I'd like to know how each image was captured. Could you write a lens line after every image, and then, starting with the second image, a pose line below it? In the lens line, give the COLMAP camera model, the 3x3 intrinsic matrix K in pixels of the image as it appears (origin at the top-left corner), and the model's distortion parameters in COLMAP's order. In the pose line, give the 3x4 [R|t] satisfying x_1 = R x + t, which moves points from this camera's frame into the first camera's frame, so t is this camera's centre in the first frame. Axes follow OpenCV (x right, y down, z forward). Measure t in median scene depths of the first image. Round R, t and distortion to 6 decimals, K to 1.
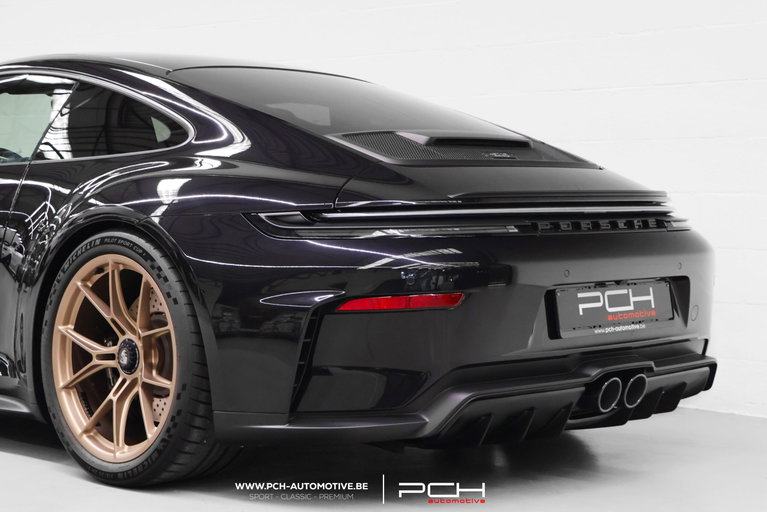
lens RADIAL K [[1710.7, 0, 383.4], [0, 1710.7, 254.5], [0, 0, 1]] dist [0.115107, 0.000000]
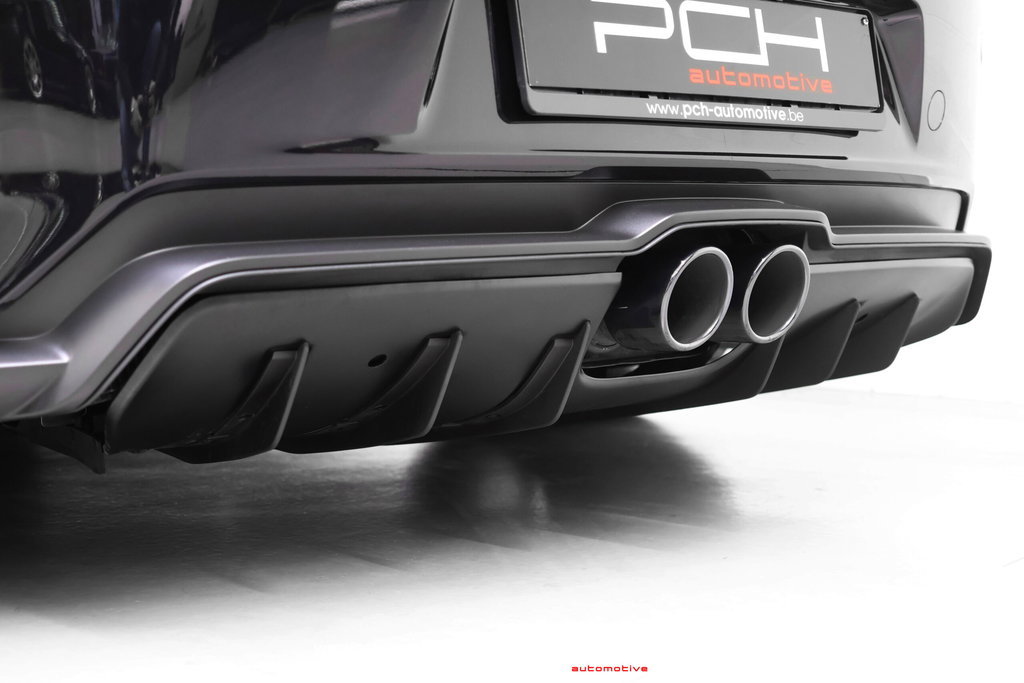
lens RADIAL K [[1708.6, 0, 511.1], [0, 1708.6, 343.2], [0, 0, 1]] dist [-0.094613, 0.000000]
pose [[0.998464, -0.011605, -0.054183, 0.110940], [0.012809, 0.999677, 0.021932, 0.081066], [0.053911, -0.022592, 0.998290, 0.643349]]
